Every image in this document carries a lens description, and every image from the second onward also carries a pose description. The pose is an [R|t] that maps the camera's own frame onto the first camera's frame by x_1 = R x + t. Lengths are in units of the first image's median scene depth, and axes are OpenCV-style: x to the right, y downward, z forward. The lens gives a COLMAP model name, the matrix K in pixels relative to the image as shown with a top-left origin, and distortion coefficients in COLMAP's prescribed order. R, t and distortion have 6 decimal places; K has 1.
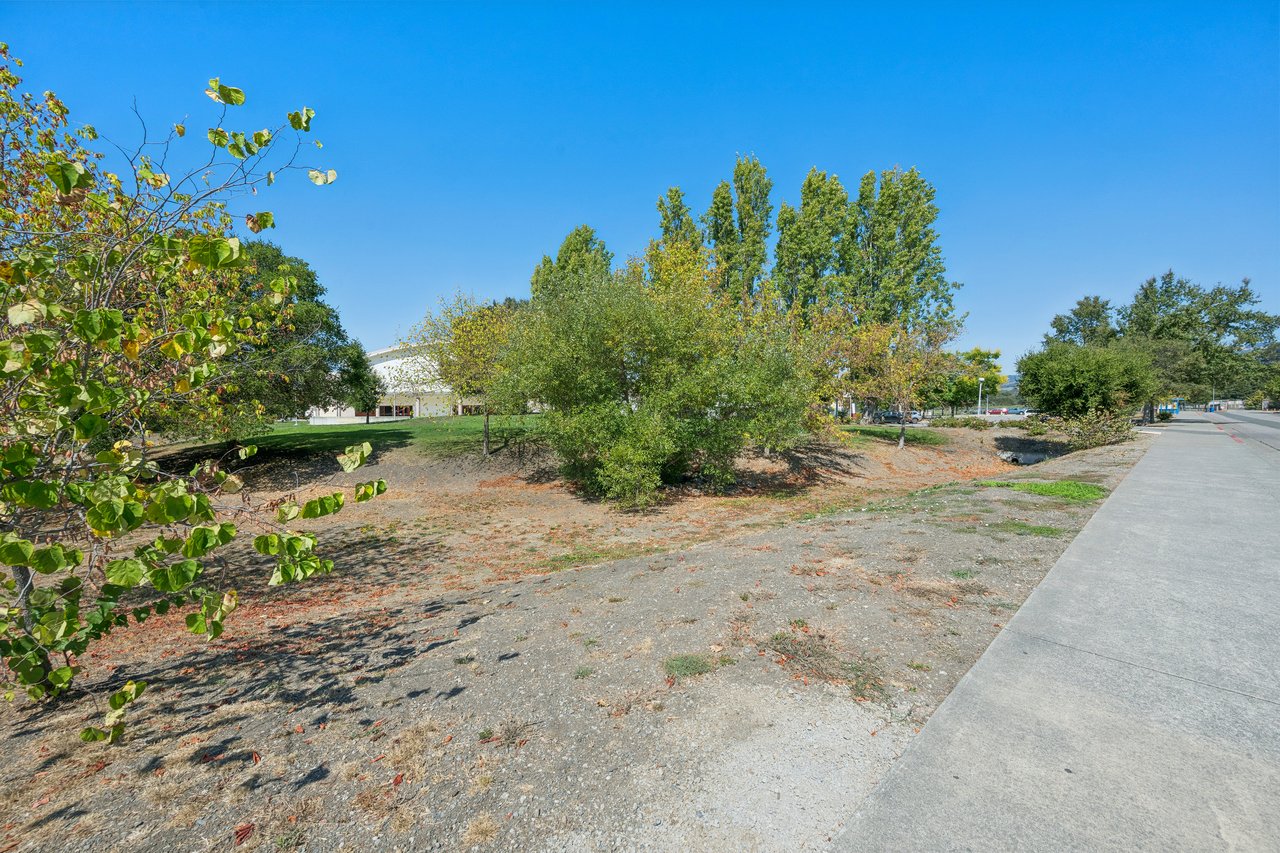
lens RADIAL K [[523.4, 0, 637.5], [0, 523.4, 422.9], [0, 0, 1]] dist [0.001469, 0.000960]
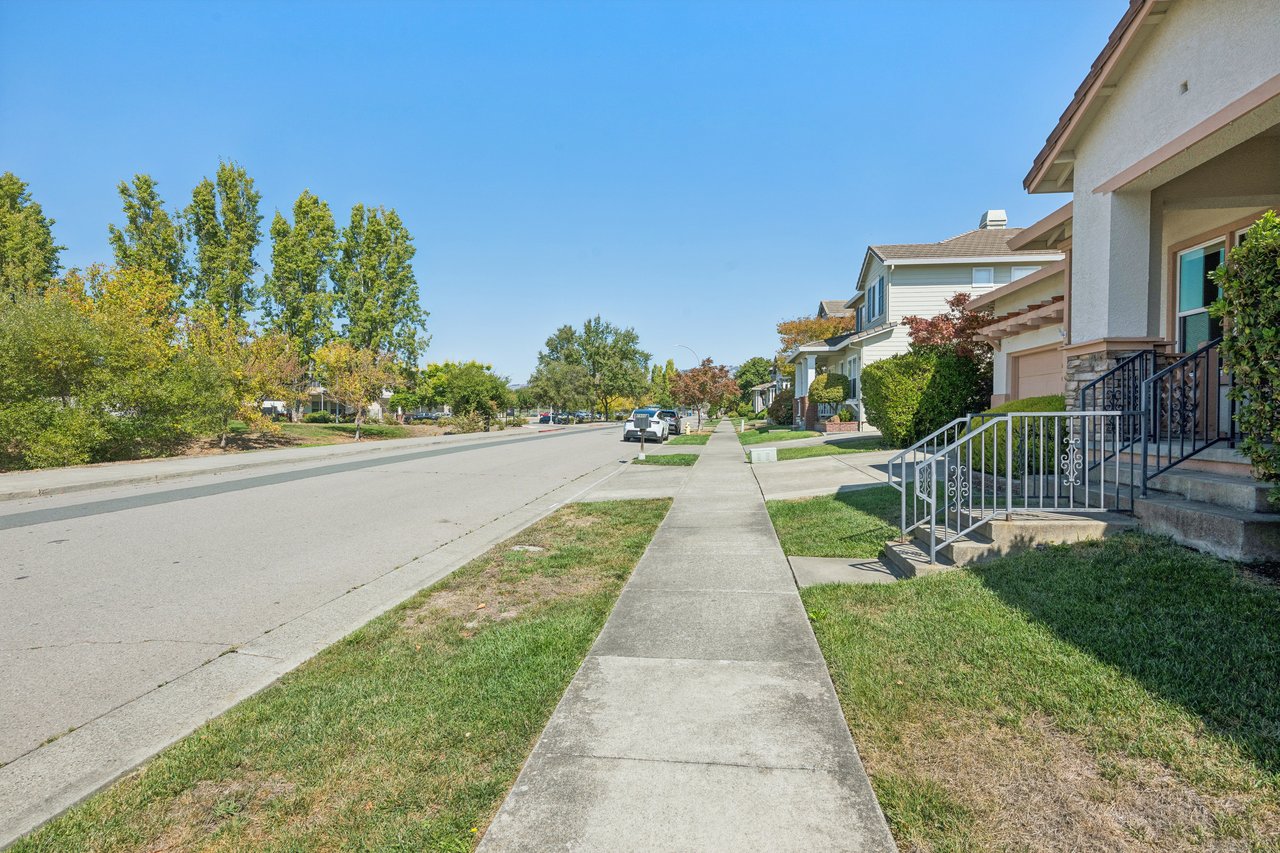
lens RADIAL K [[619.7, 0, 648.9], [0, 619.7, 426.5], [0, 0, 1]] dist [0.002181, -0.001684]
pose [[0.763783, -0.003975, 0.645461, 0.044231], [0.004036, 0.999991, 0.001383, 0.011351], [-0.645461, 0.001549, 0.763792, -0.465429]]
